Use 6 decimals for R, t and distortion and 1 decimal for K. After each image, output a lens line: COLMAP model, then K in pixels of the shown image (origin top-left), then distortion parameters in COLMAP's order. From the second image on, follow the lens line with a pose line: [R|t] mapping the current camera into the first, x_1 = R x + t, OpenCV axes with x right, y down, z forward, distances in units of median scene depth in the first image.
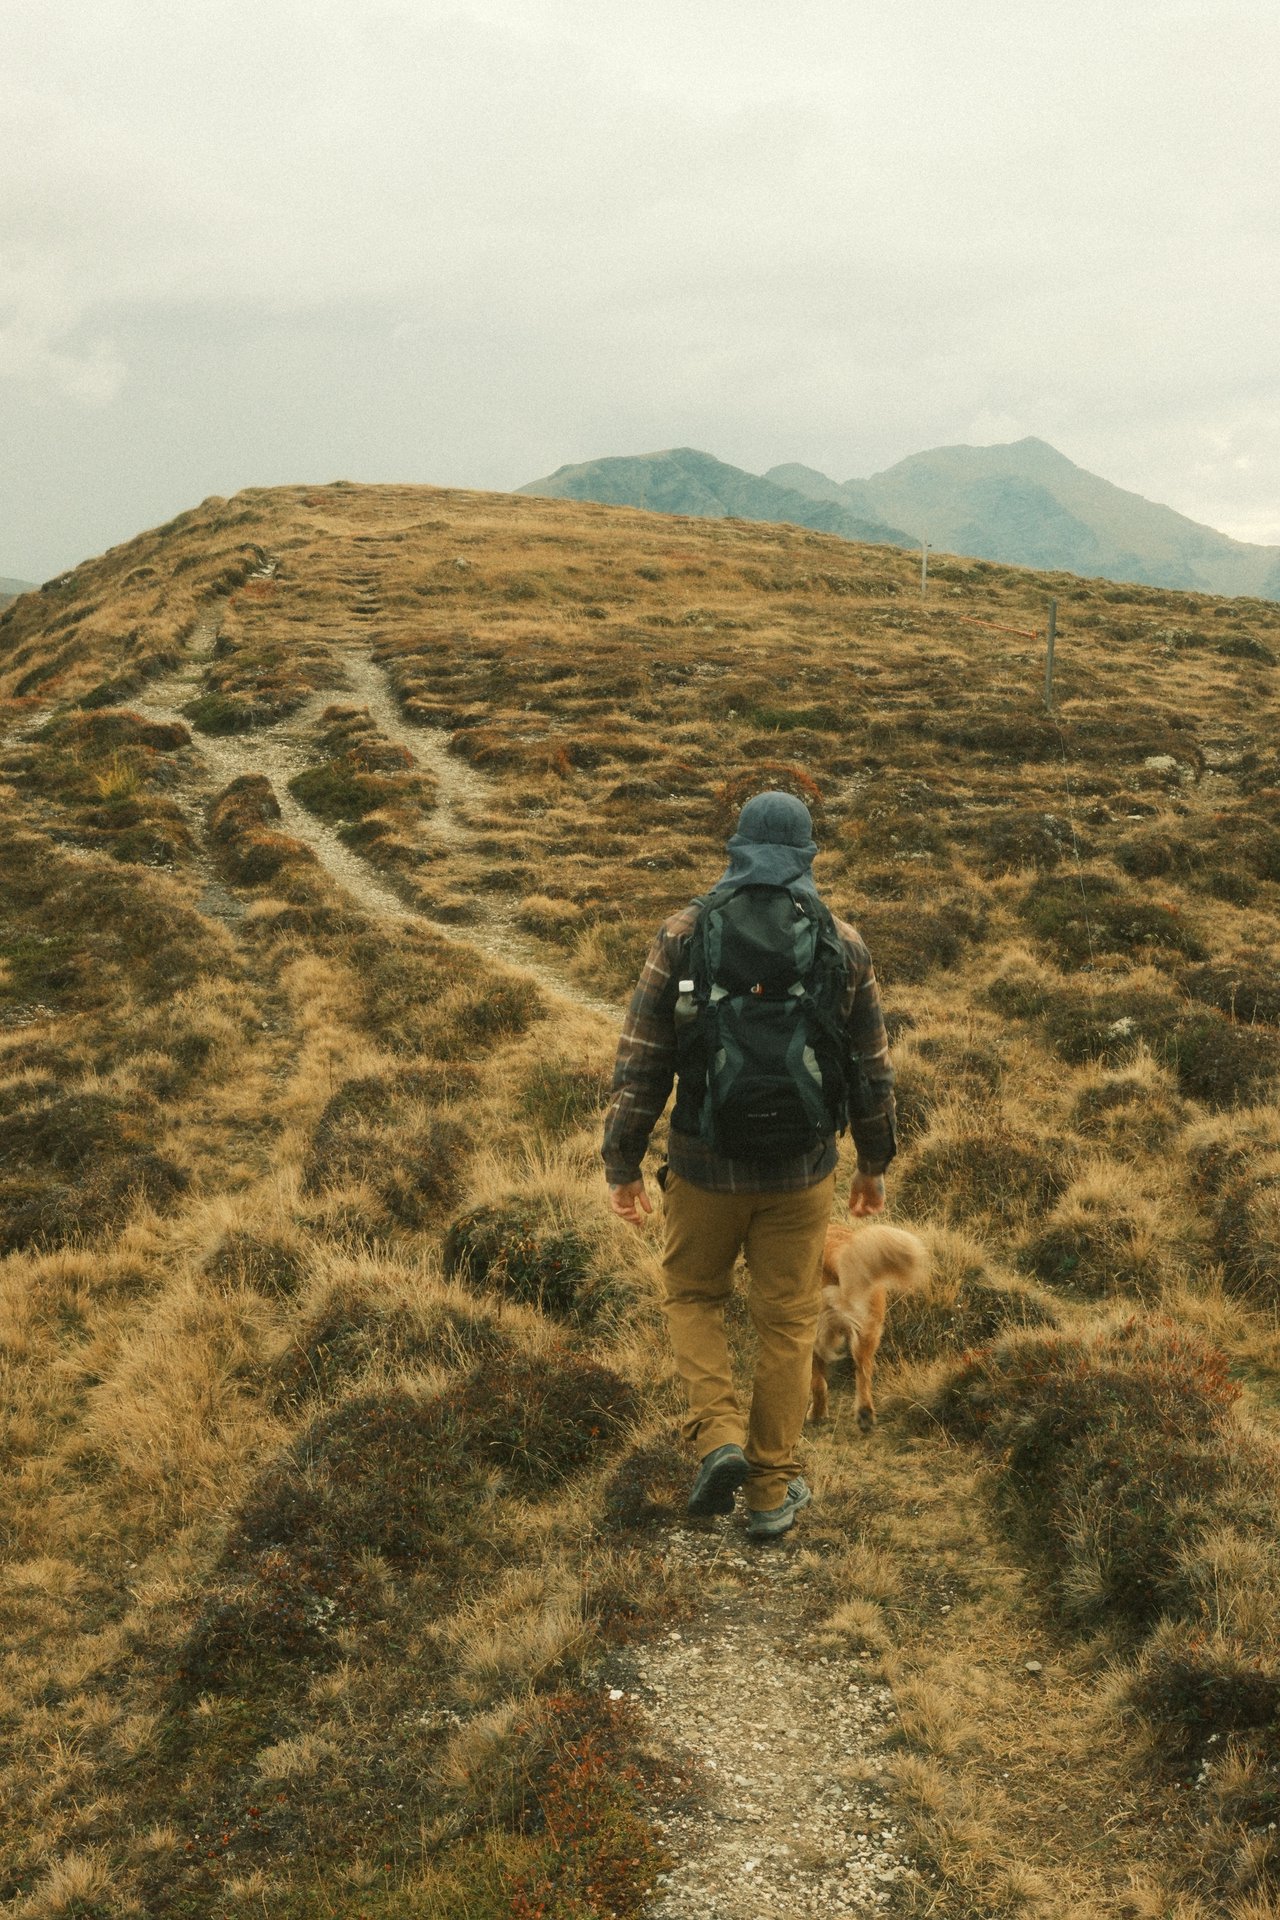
lens RADIAL K [[2406.6, 0, 640.1], [0, 2406.6, 959.7], [0, 0, 1]] dist [0.016552, 0.000000]
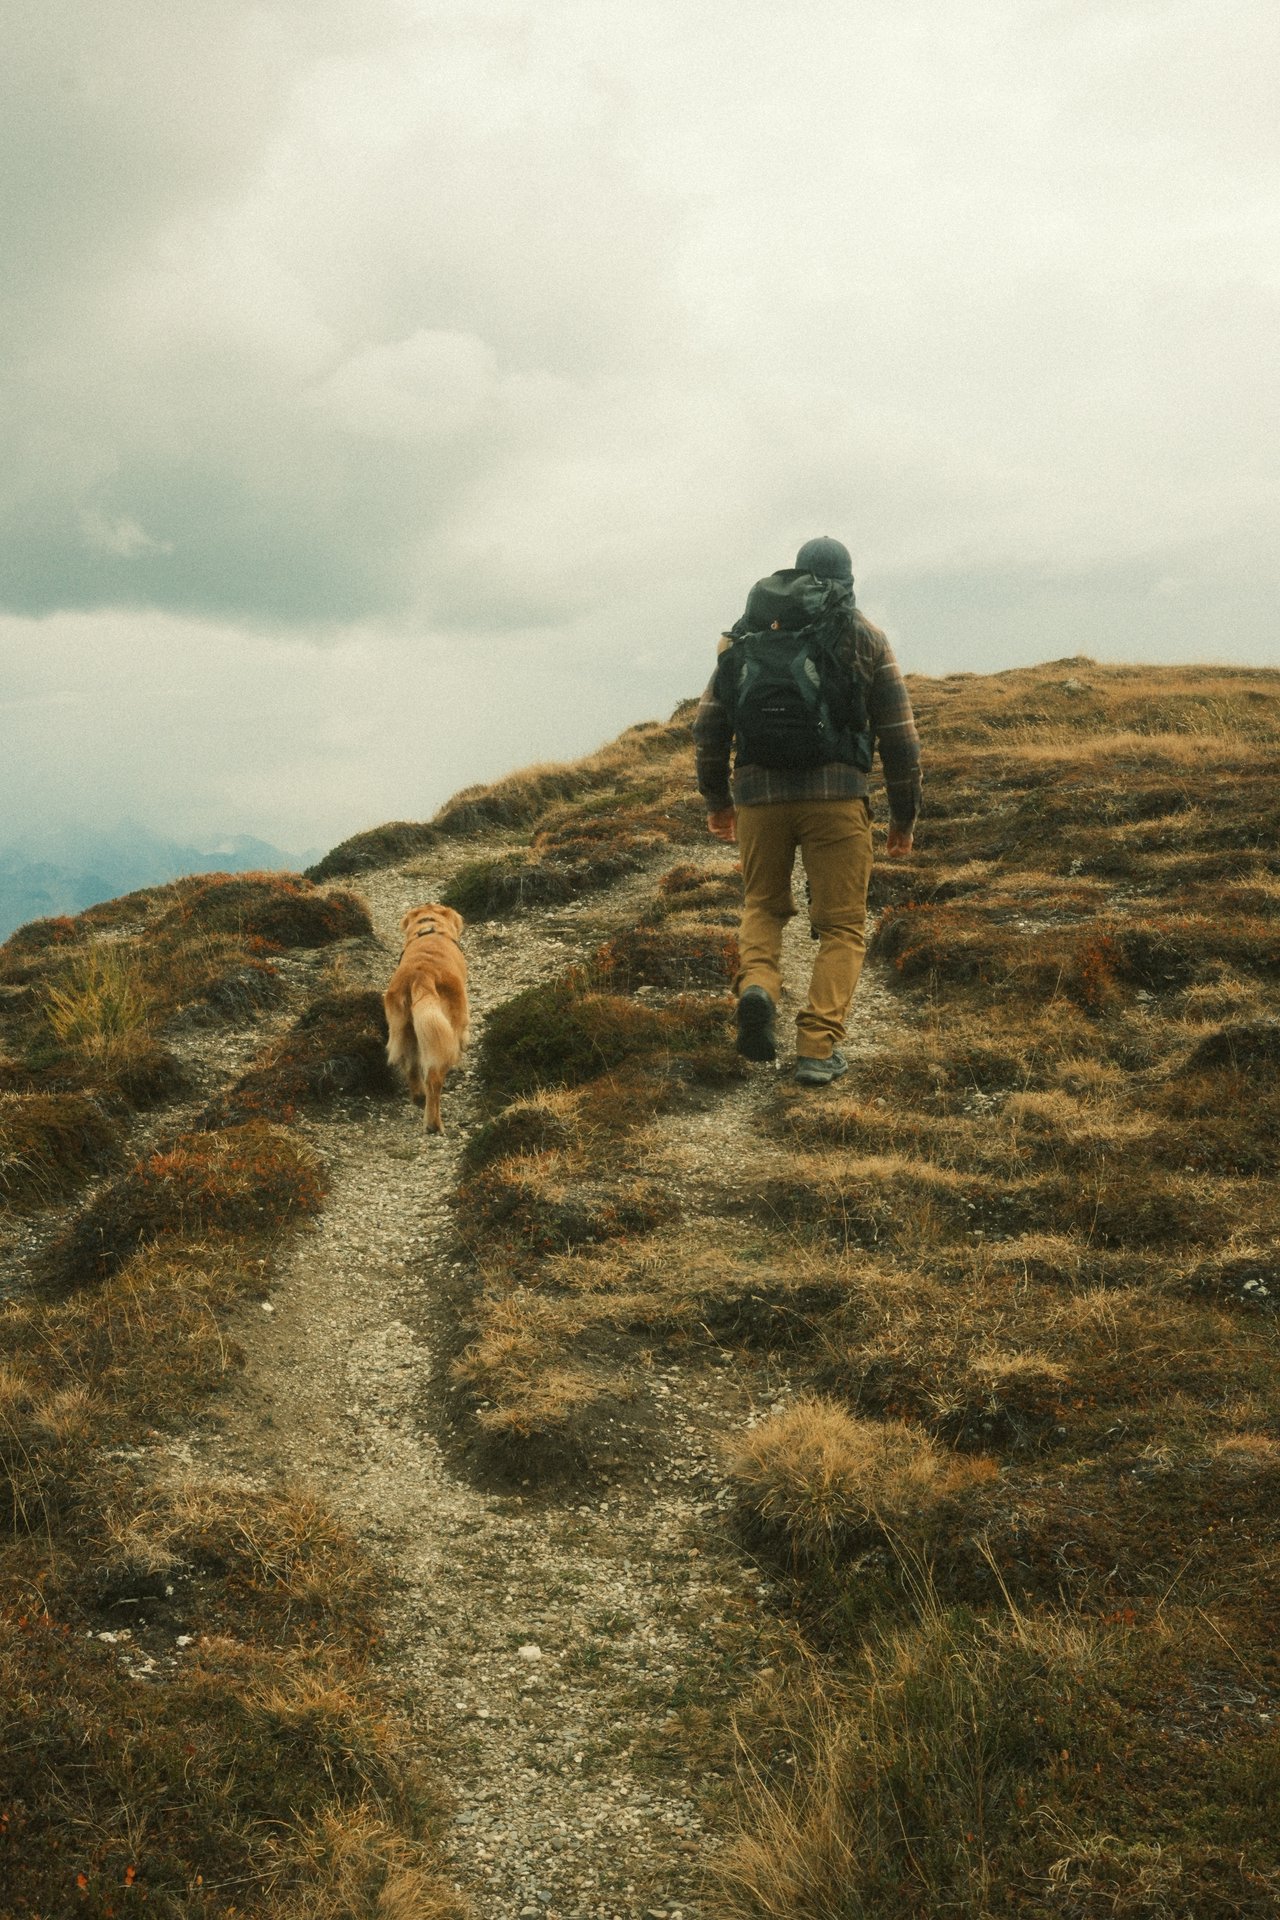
lens RADIAL K [[2406.6, 0, 640.5], [0, 2406.6, 961.7], [0, 0, 1]] dist [0.016552, 0.000000]
pose [[0.951575, 0.010143, -0.307250, 0.020498], [-0.041922, 0.994401, -0.097006, -0.041397], [0.304546, 0.105189, 0.946672, 0.589303]]
